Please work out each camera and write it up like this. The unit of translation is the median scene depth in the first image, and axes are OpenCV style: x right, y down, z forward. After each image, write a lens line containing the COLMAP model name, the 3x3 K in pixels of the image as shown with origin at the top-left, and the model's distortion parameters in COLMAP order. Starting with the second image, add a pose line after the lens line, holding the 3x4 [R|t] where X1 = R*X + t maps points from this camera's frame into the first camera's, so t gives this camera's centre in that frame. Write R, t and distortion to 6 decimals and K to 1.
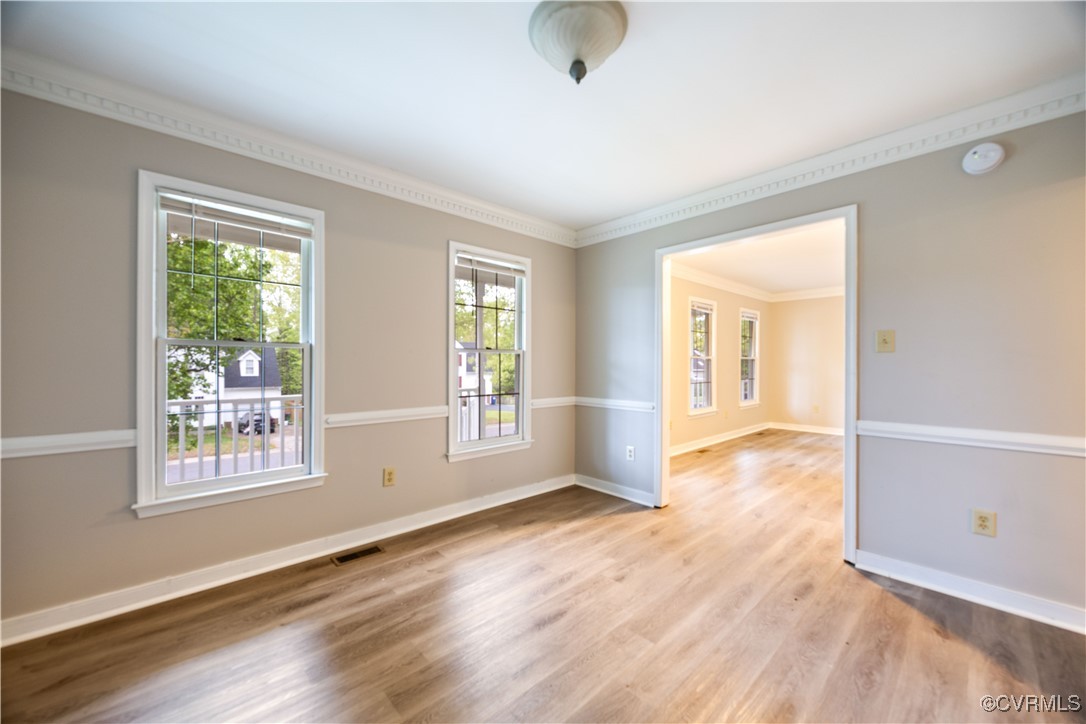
lens RADIAL K [[420.3, 0, 537.9], [0, 420.3, 364.0], [0, 0, 1]] dist [0.002342, 0.000119]
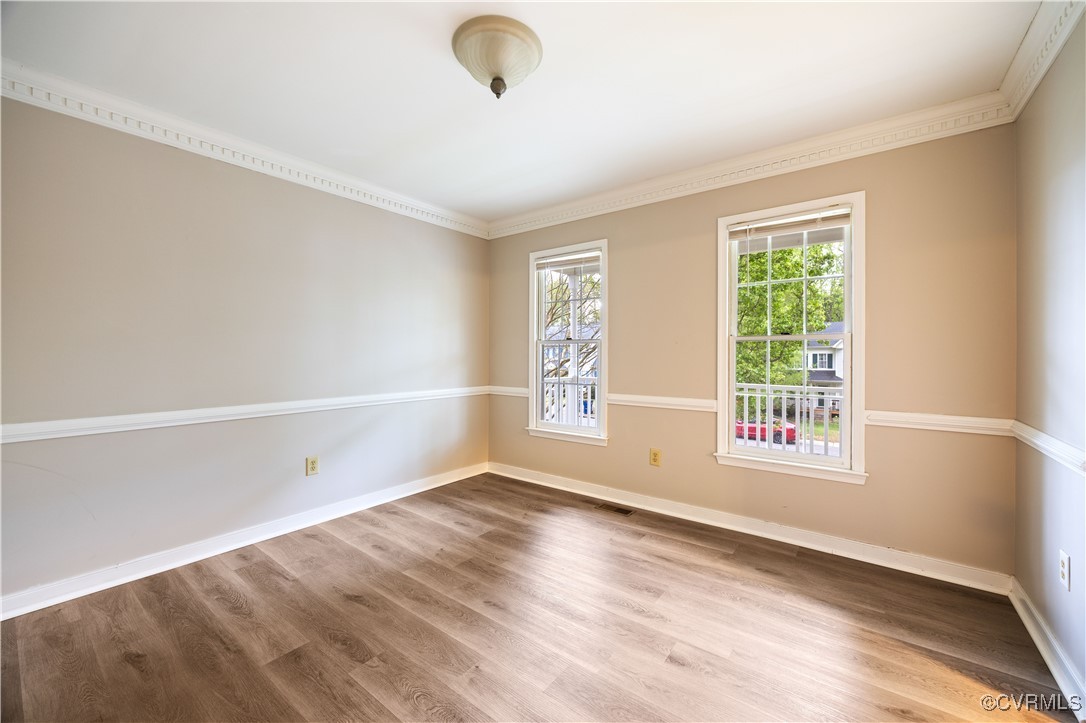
lens RADIAL K [[420.3, 0, 546.3], [0, 420.3, 351.7], [0, 0, 1]] dist [0.002342, 0.000119]
pose [[0.178308, -0.002622, -0.983971, 0.732428], [0.002703, 0.999994, -0.002174, -0.006580], [0.983971, -0.002272, 0.178314, 0.565885]]
